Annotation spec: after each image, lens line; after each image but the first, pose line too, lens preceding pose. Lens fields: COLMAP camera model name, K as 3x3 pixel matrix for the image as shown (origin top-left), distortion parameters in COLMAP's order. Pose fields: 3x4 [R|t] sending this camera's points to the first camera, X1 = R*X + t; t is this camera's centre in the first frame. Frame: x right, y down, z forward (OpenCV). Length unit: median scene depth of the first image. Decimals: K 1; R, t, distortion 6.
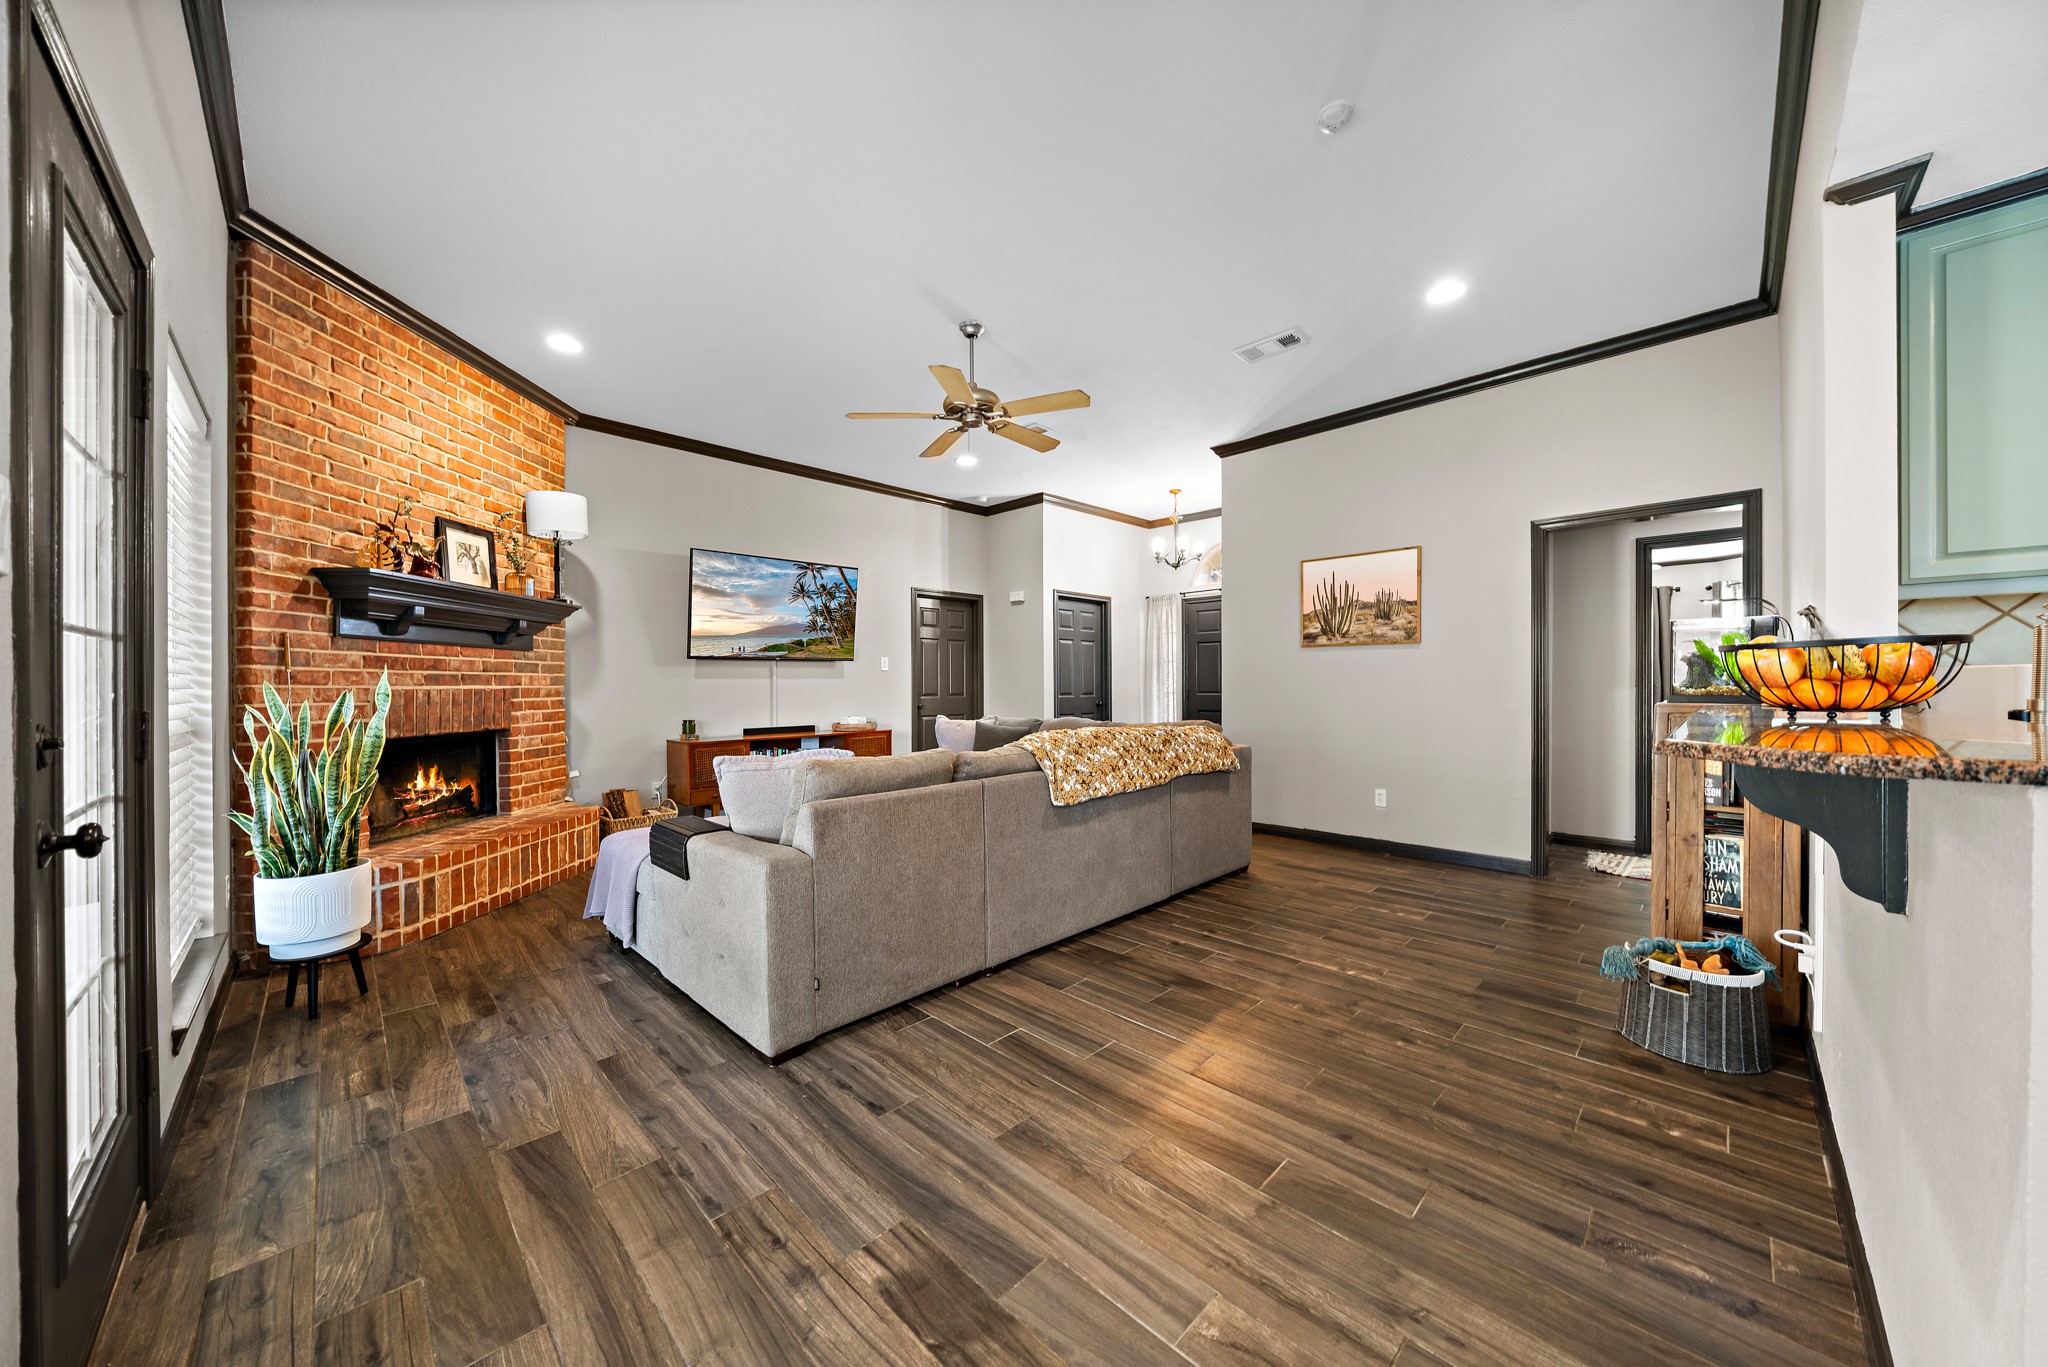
lens RADIAL K [[700.9, 0, 1012.6], [0, 700.9, 684.9], [0, 0, 1]] dist [-0.001119, 0.000011]
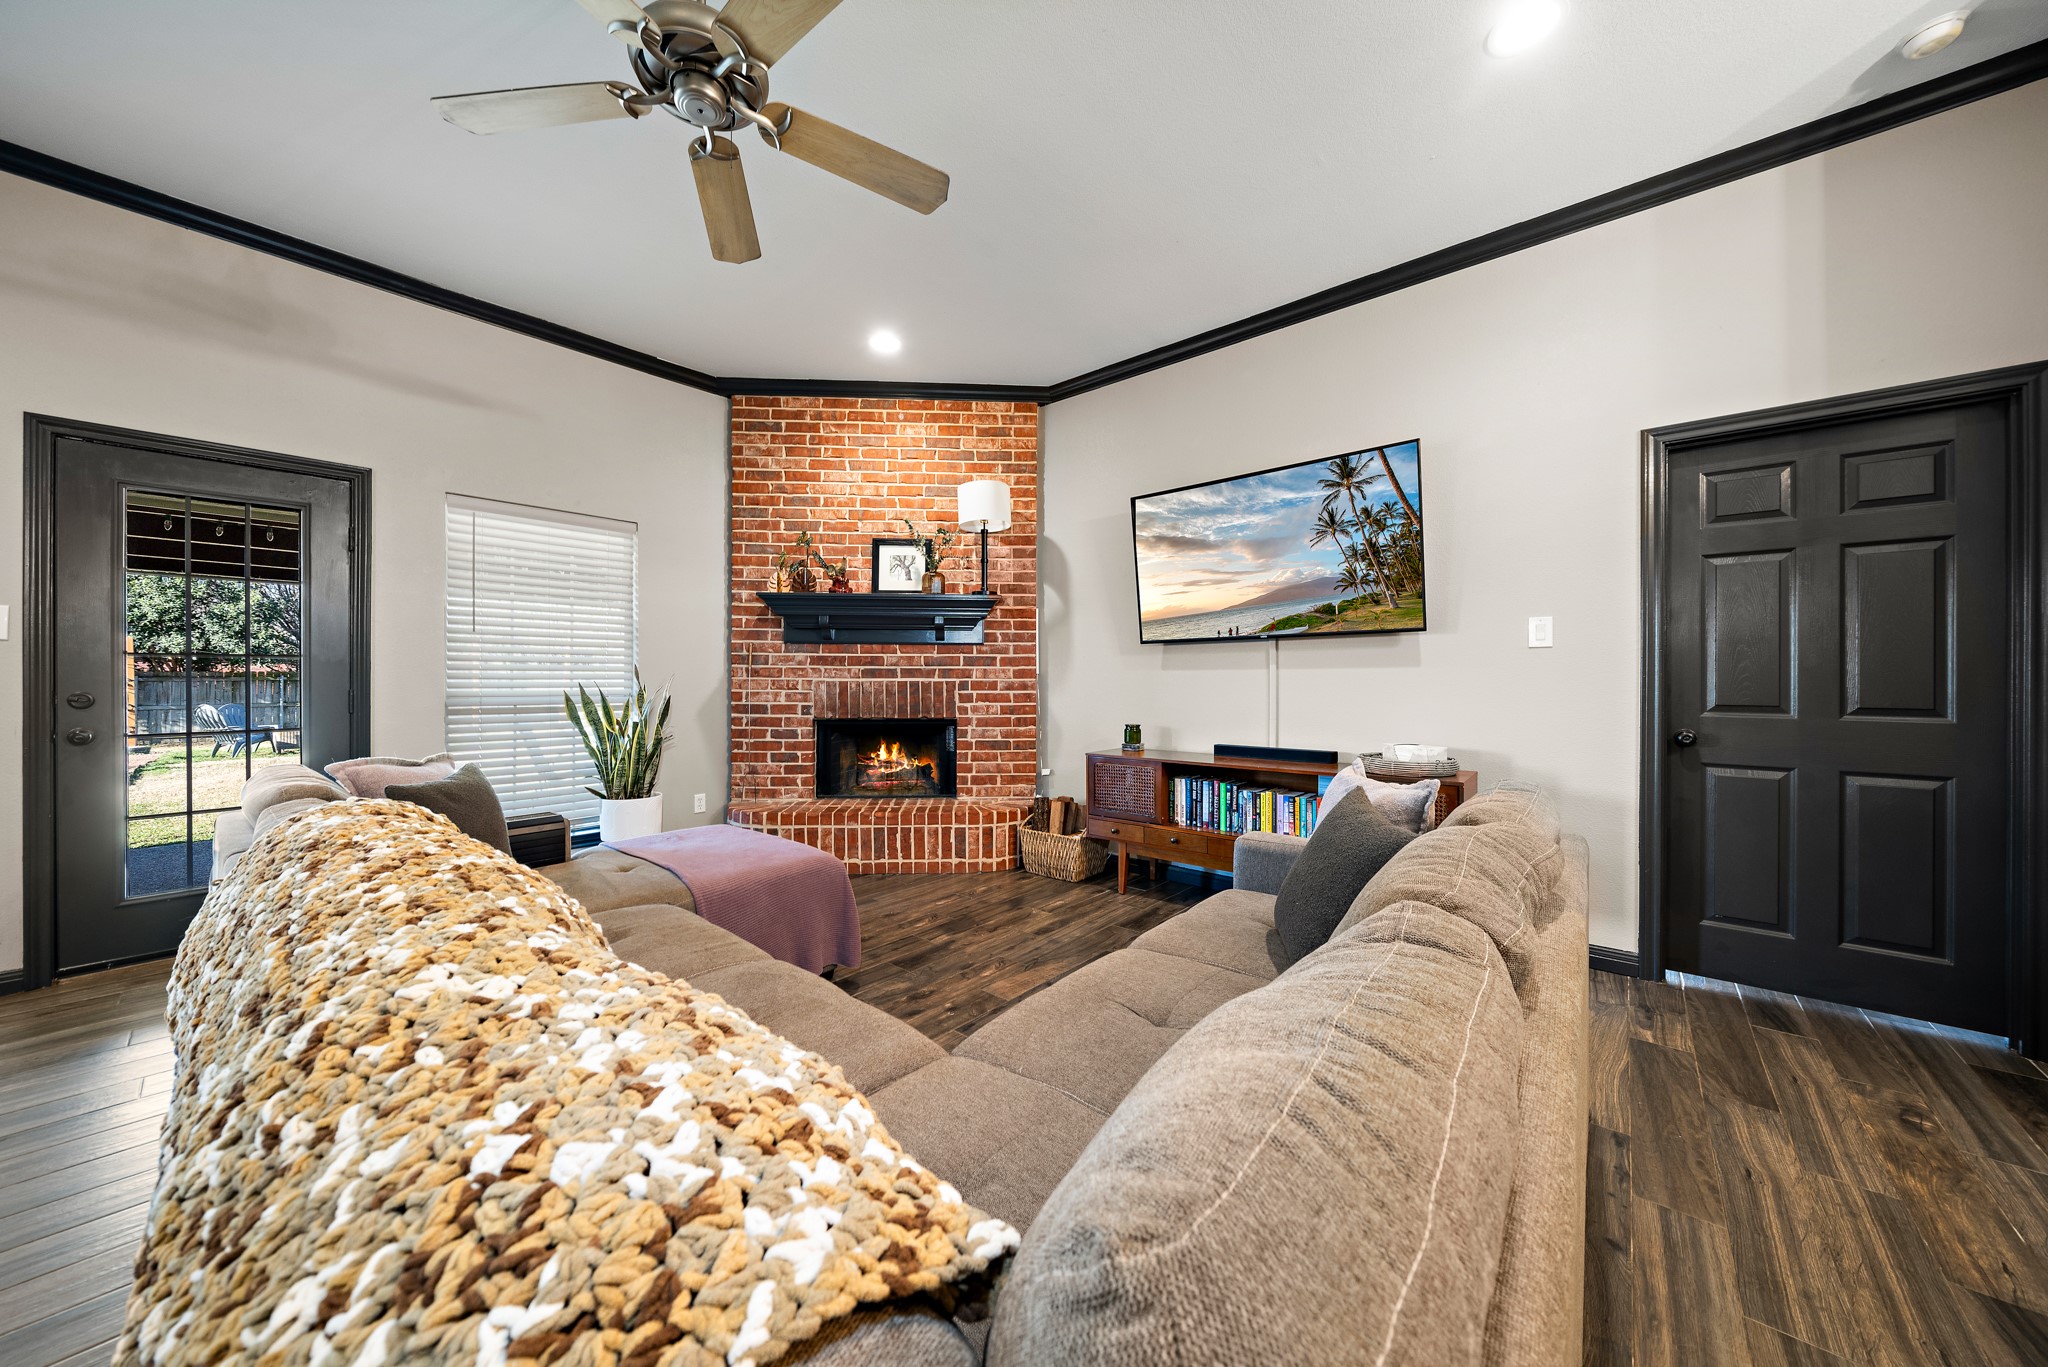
lens RADIAL K [[700.9, 0, 1011.2], [0, 700.9, 675.3], [0, 0, 1]] dist [-0.001119, 0.000011]
pose [[0.075772, 0.006014, -0.997107, 0.320751], [-0.002476, 0.999980, 0.005843, -0.009200], [0.997122, 0.002027, 0.075786, 0.904069]]
